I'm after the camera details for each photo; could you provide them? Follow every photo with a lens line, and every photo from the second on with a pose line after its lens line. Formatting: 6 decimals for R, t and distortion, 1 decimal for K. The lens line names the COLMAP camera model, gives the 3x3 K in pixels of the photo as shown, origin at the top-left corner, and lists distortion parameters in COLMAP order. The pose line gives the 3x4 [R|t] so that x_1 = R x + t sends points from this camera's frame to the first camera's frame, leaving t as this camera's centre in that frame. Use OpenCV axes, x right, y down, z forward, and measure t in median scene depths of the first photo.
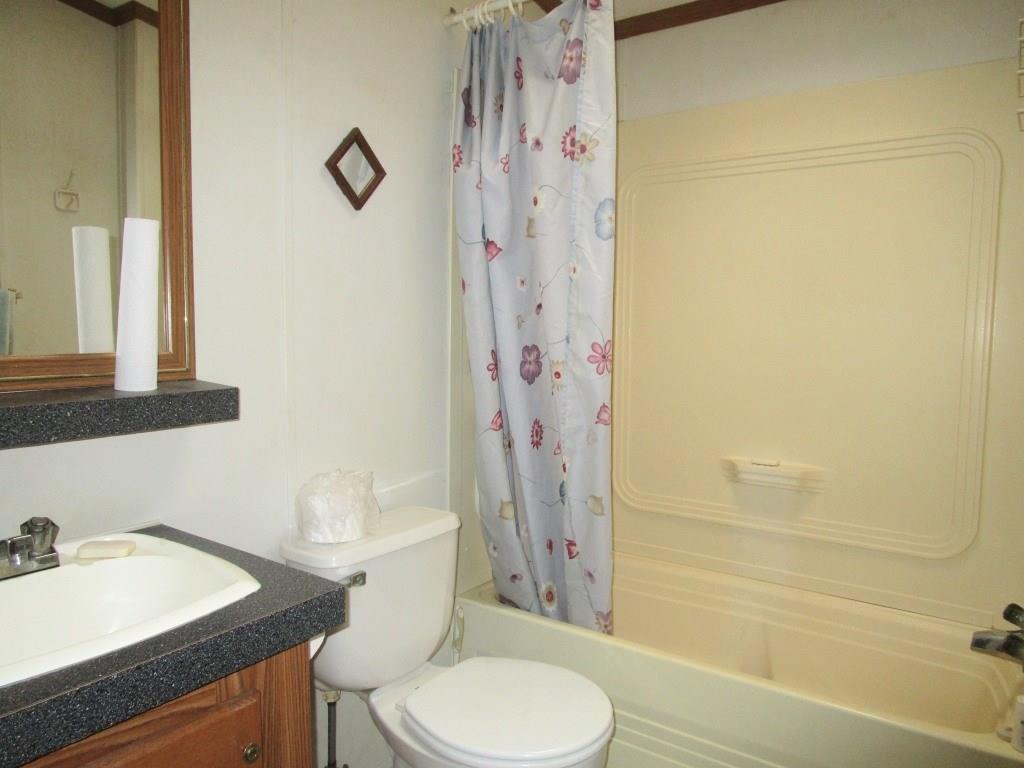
lens RADIAL K [[764.7, 0, 512.0], [0, 764.7, 384.0], [0, 0, 1]] dist [-0.001344, 0.001759]
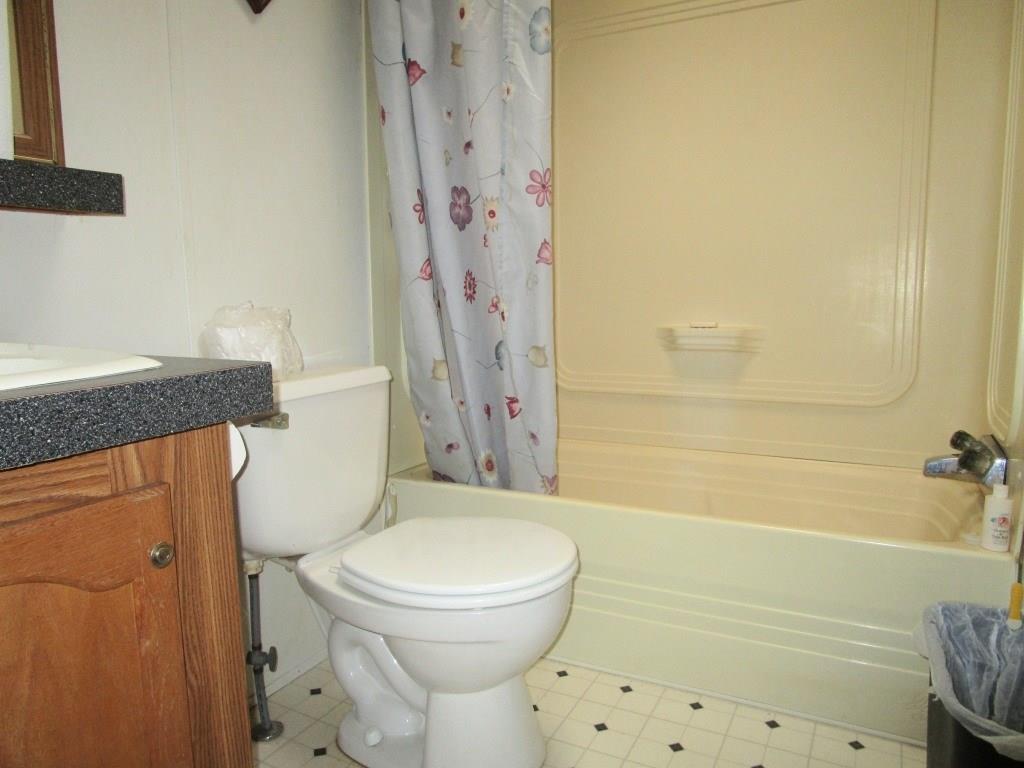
lens RADIAL K [[754.9, 0, 512.0], [0, 754.9, 384.0], [0, 0, 1]] dist [-0.006841, 0.000137]
pose [[0.990418, -0.038653, 0.132585, -0.043403], [0.034832, 0.998912, 0.031023, 0.162077], [-0.133640, -0.026108, 0.990686, 0.101941]]
